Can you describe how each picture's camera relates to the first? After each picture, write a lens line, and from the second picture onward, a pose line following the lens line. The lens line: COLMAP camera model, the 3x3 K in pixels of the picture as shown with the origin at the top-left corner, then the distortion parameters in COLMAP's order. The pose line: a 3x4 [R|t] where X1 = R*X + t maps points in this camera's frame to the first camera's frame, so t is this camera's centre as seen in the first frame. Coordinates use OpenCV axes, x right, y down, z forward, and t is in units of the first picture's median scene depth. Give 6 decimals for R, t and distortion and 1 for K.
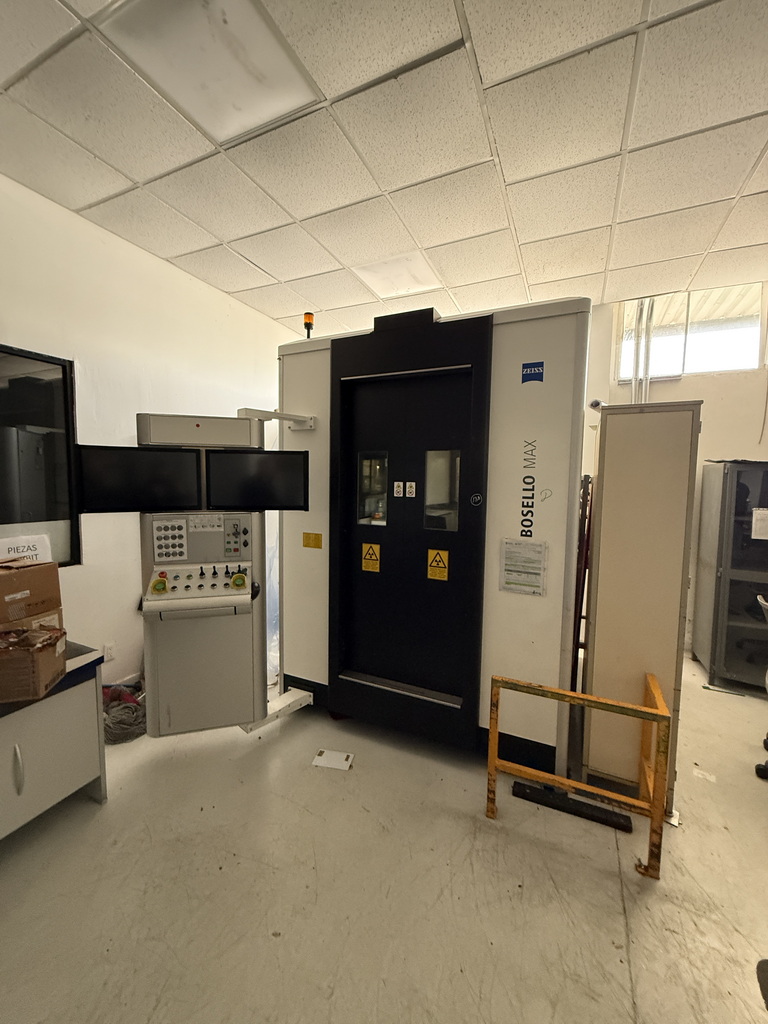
lens RADIAL K [[409.8, 0, 382.0], [0, 409.8, 512.9], [0, 0, 1]] dist [-0.000591, 0.001087]
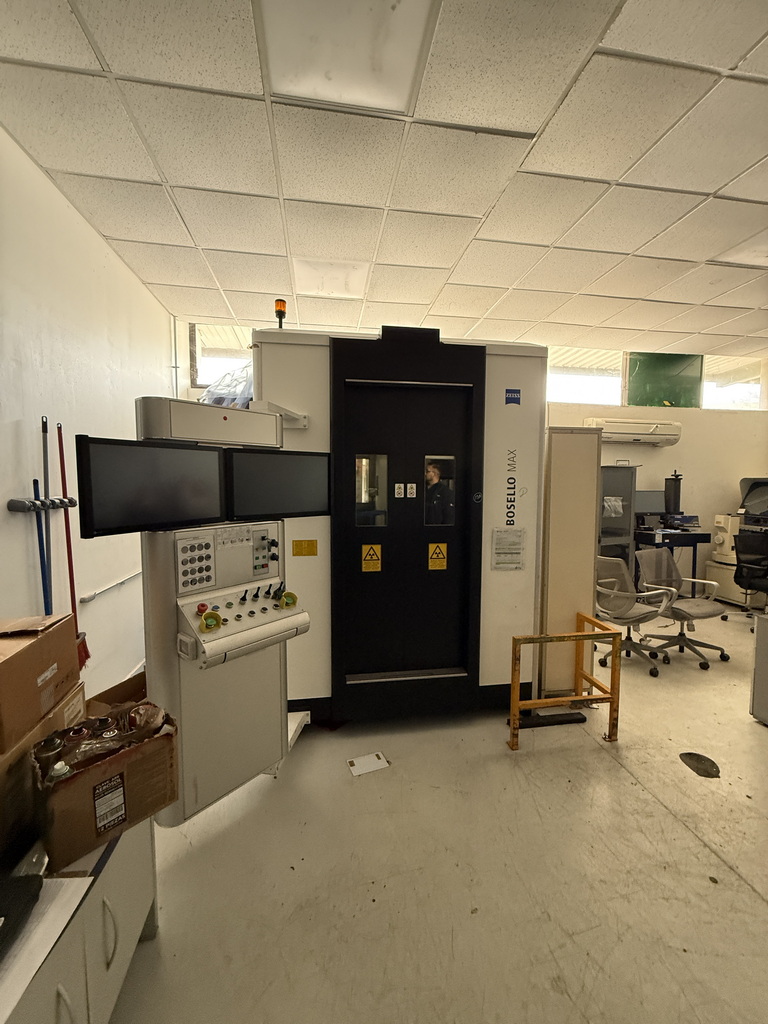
lens RADIAL K [[409.8, 0, 383.1], [0, 409.8, 513.0], [0, 0, 1]] dist [-0.000591, 0.001087]
pose [[0.829208, -0.055818, 0.556146, -0.650224], [0.054967, 0.998322, 0.018242, -0.023137], [-0.556231, 0.015443, 0.830884, 0.152351]]
